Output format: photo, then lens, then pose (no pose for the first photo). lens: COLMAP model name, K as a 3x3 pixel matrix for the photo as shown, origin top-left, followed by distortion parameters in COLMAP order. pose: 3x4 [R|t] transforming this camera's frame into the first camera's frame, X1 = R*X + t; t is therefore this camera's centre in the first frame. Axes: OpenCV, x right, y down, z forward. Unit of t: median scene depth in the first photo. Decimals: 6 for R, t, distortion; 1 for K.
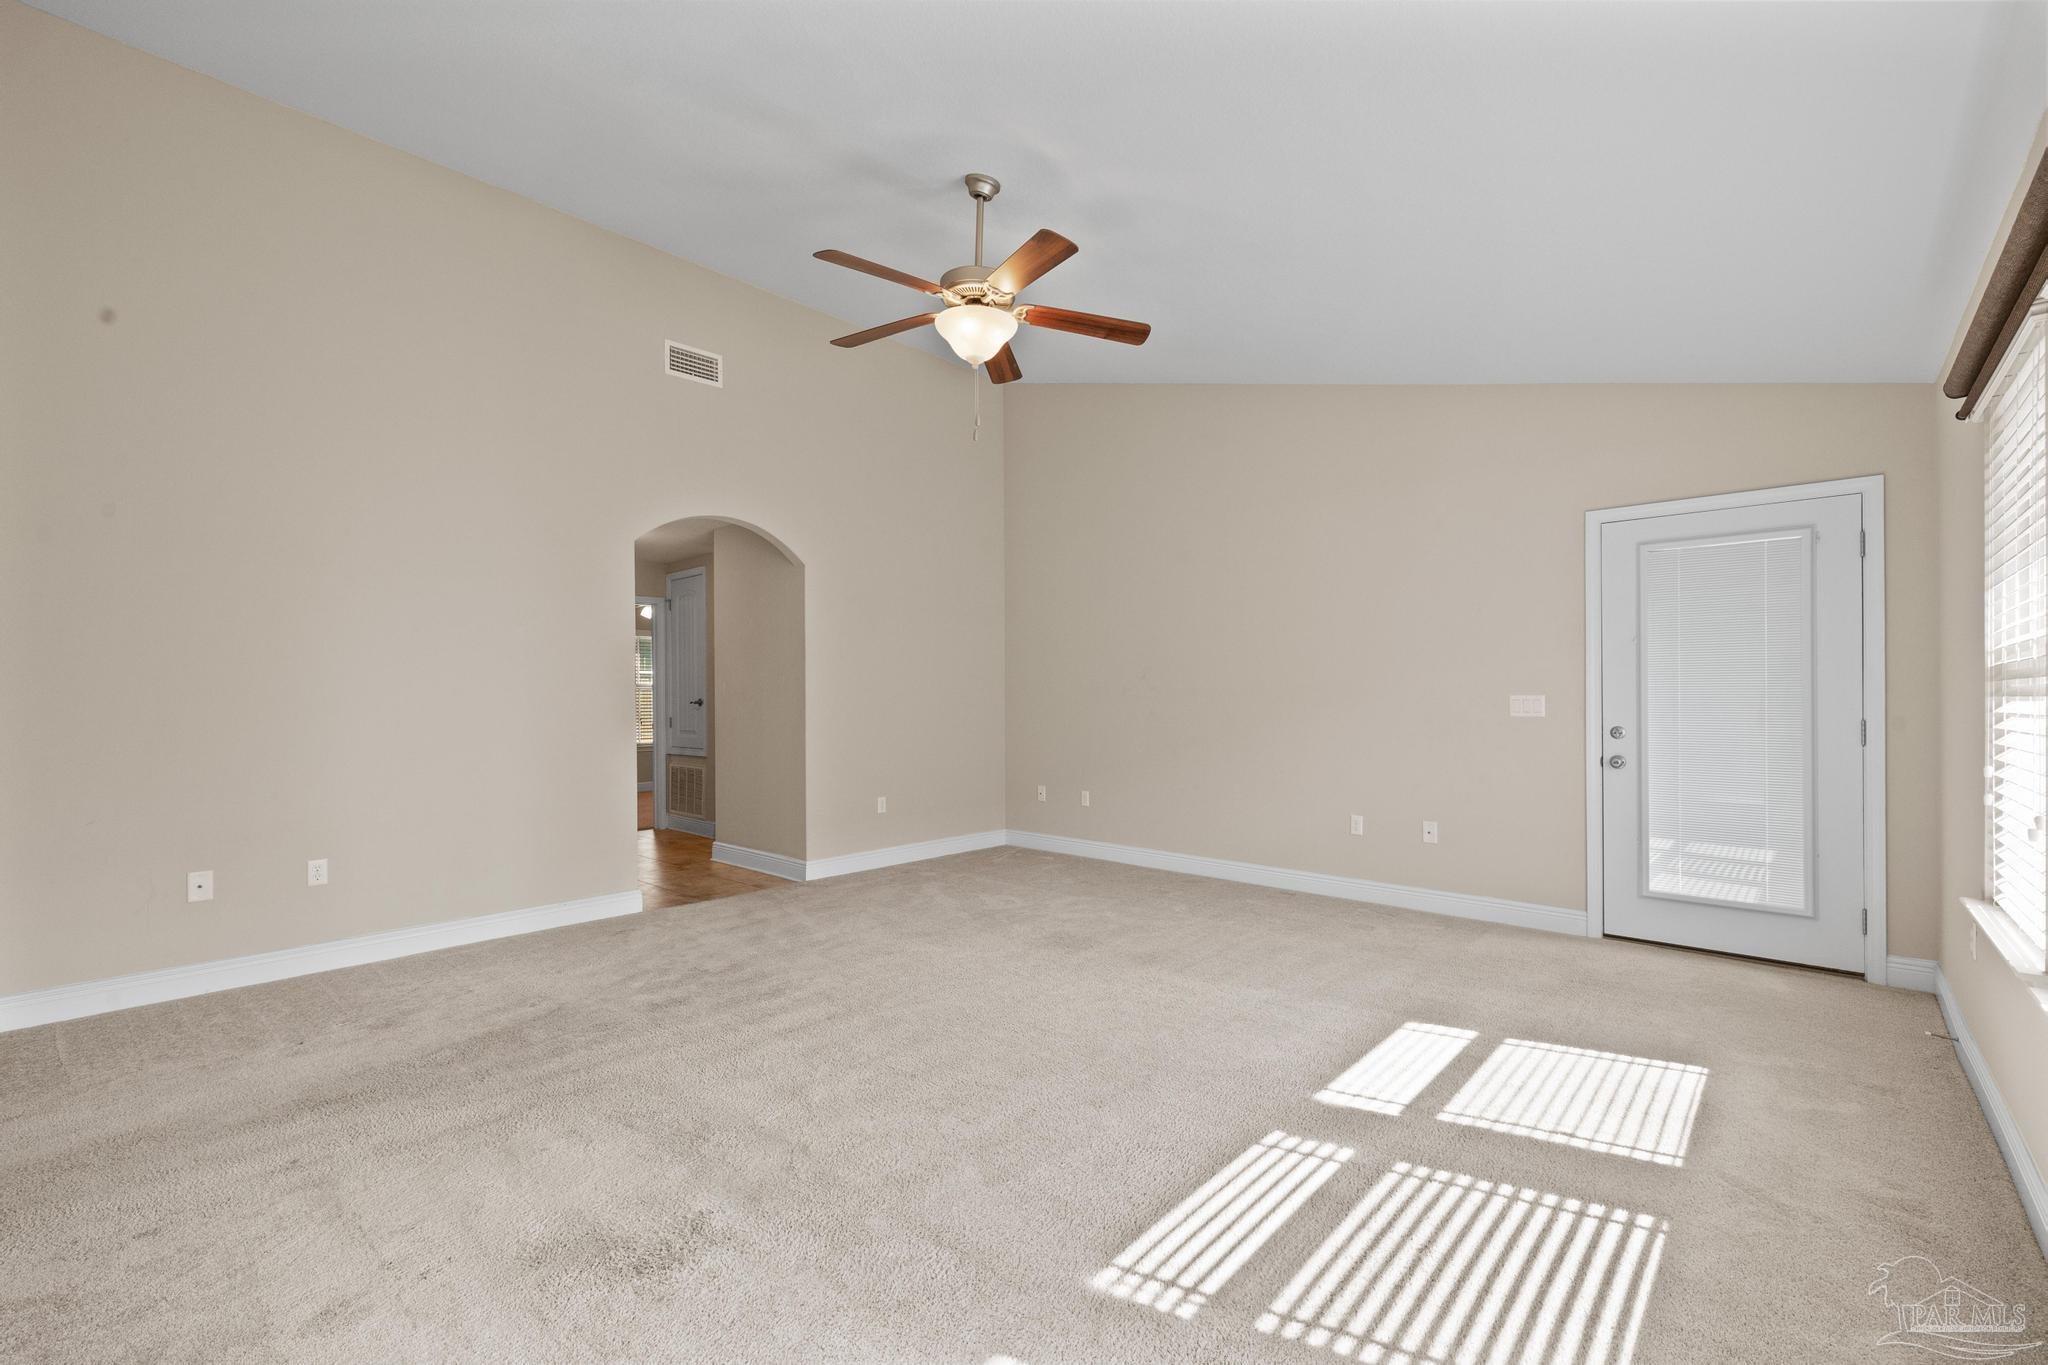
lens RADIAL K [[867.6, 0, 1014.1], [0, 867.6, 695.3], [0, 0, 1]] dist [-0.028350, 0.009904]
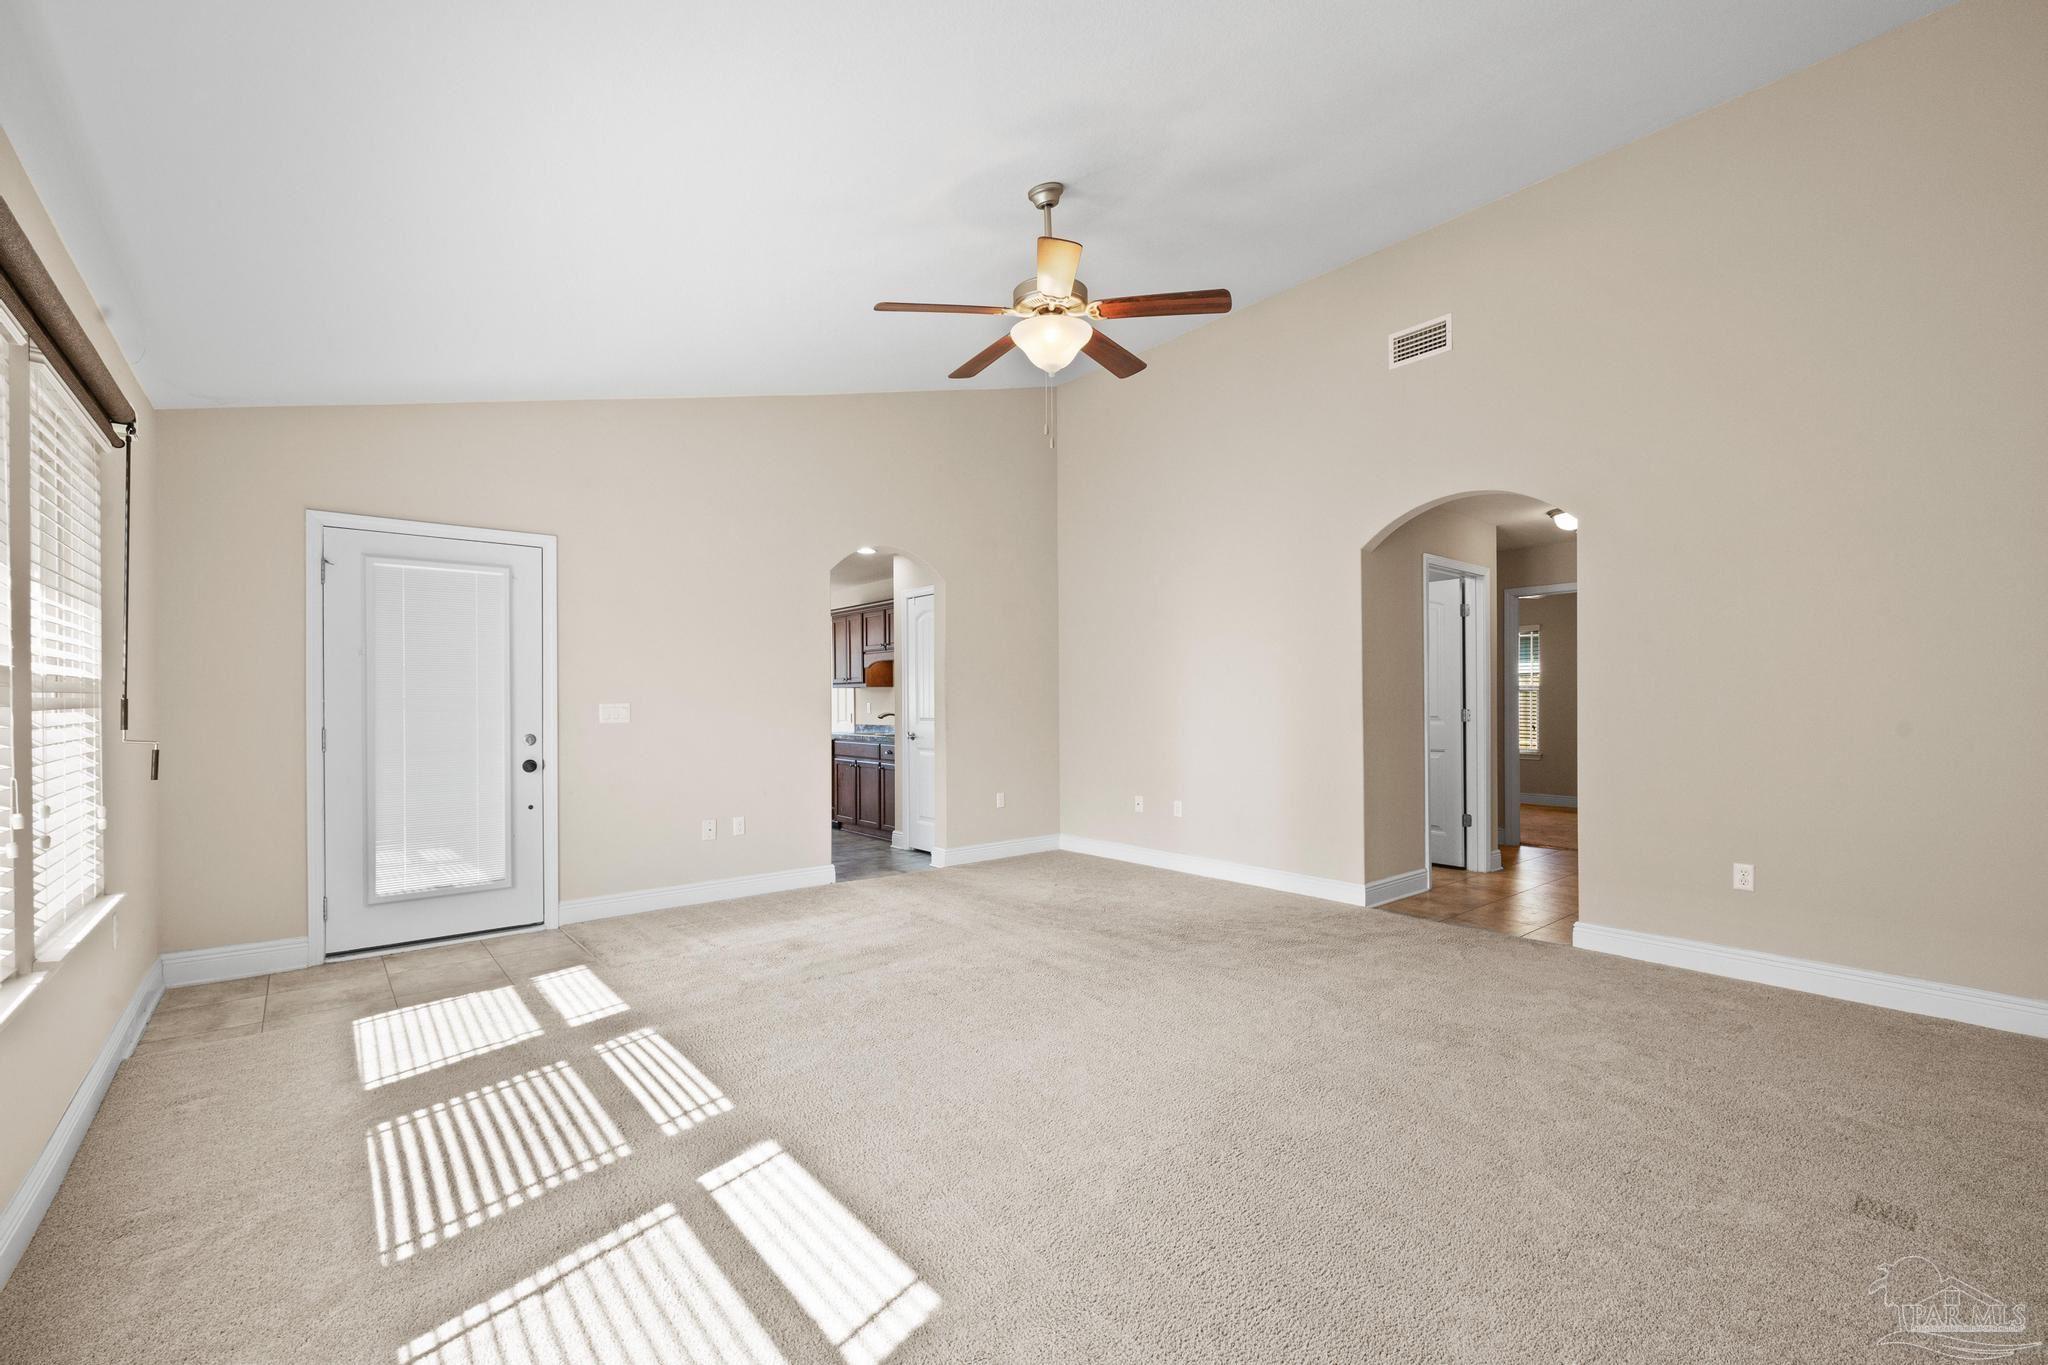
lens RADIAL K [[867.6, 0, 1014.1], [0, 867.6, 695.3], [0, 0, 1]] dist [-0.028350, 0.009904]
pose [[-0.129459, 0.001482, -0.991584, 1.368311], [-0.001783, 0.999997, 0.001727, -0.006806], [0.991583, 0.001991, -0.129456, 1.541449]]
